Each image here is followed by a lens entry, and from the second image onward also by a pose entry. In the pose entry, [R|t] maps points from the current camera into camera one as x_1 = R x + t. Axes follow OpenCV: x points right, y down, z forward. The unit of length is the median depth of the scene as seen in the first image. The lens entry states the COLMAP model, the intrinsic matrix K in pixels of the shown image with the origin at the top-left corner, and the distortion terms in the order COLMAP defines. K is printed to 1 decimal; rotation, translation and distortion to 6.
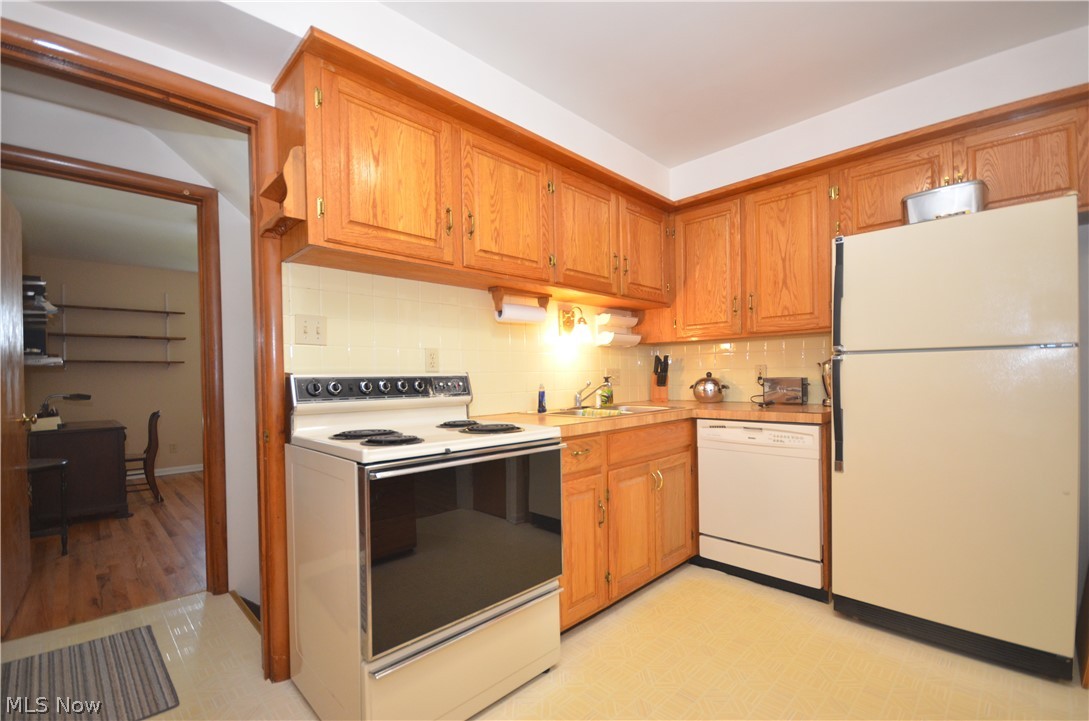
lens RADIAL K [[475.3, 0, 542.8], [0, 475.3, 380.0], [0, 0, 1]] dist [0.006193, -0.008109]
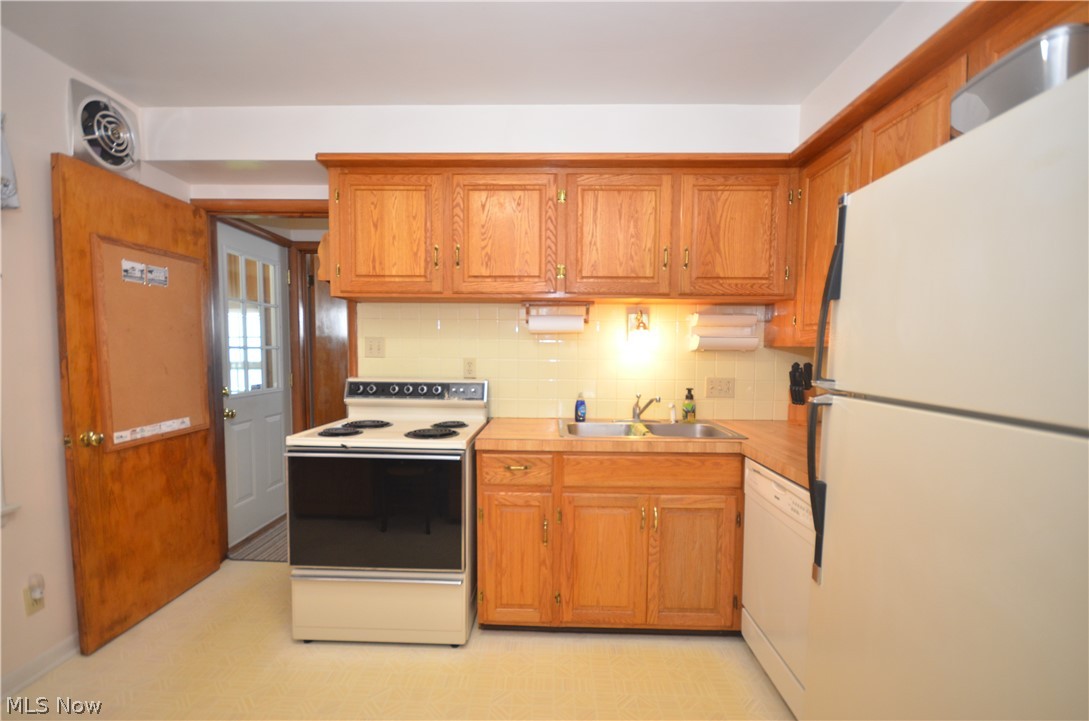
lens RADIAL K [[475.3, 0, 542.8], [0, 475.3, 380.0], [0, 0, 1]] dist [0.006193, -0.008109]
pose [[0.691468, 0.066938, -0.719299, 0.810820], [-0.025966, 0.997357, 0.067852, -0.103463], [0.721940, -0.028240, 0.691379, 0.318395]]
